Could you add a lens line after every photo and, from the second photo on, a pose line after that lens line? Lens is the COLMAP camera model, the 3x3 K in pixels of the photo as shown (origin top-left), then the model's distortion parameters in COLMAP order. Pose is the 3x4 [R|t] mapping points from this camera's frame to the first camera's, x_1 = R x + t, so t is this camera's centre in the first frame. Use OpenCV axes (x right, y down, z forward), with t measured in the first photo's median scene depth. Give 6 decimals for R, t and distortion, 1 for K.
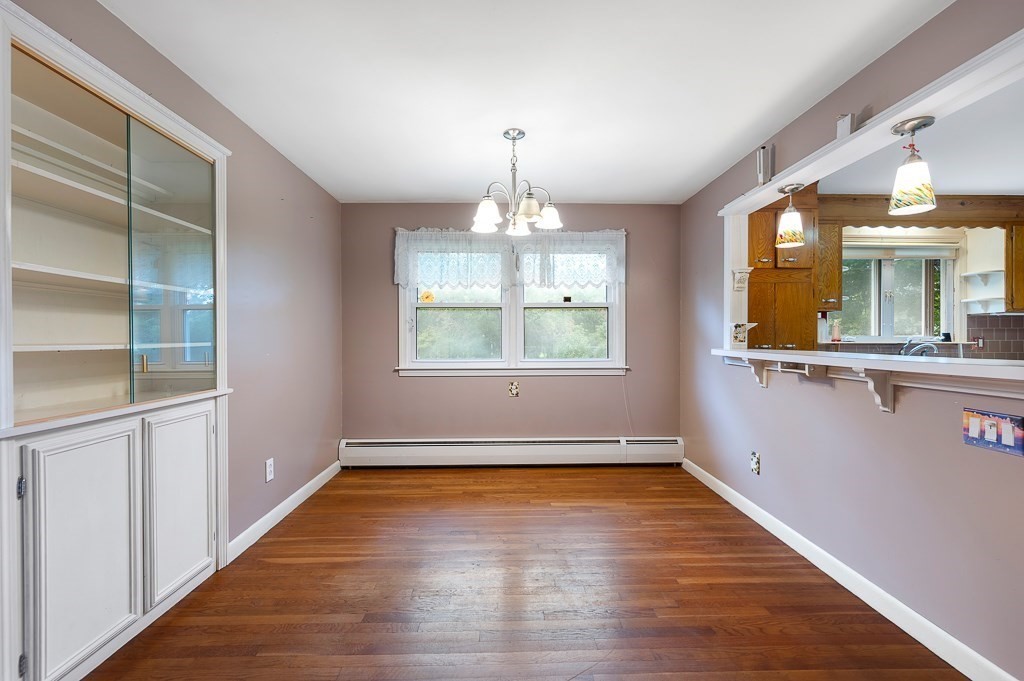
lens RADIAL K [[423.2, 0, 512.1], [0, 423.2, 339.5], [0, 0, 1]] dist [0.000661, 0.000379]
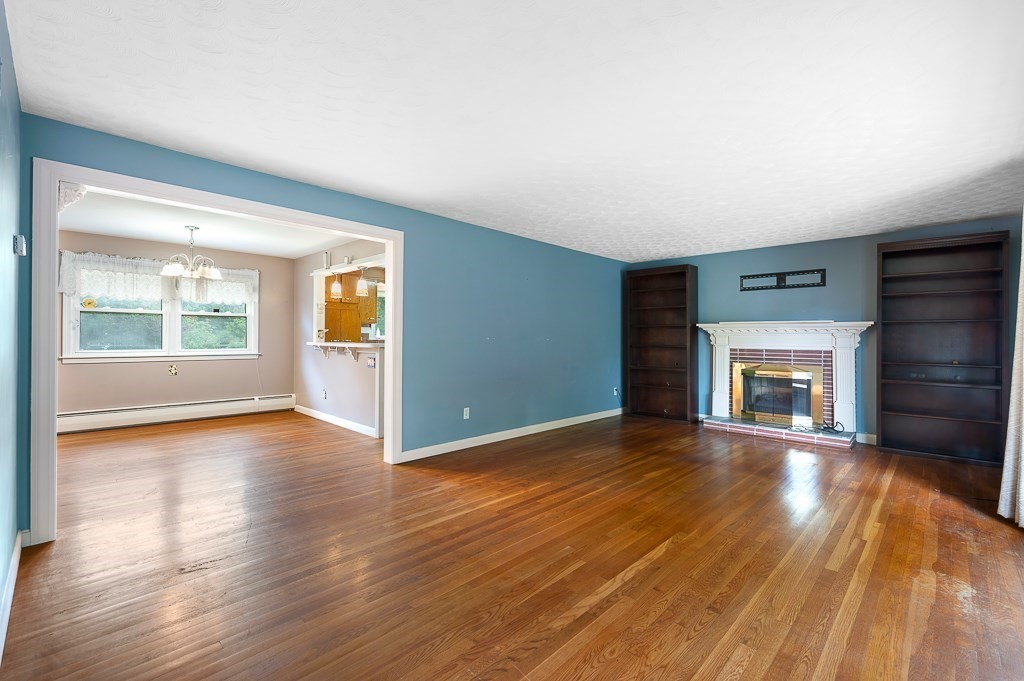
lens RADIAL K [[444.2, 0, 514.9], [0, 444.2, 337.7], [0, 0, 1]] dist [0.001152, 0.000382]
pose [[0.710692, 0.006360, 0.703475, -0.250069], [-0.005722, 0.999978, -0.003260, 0.003547], [-0.703480, -0.001708, 0.710713, -0.974516]]
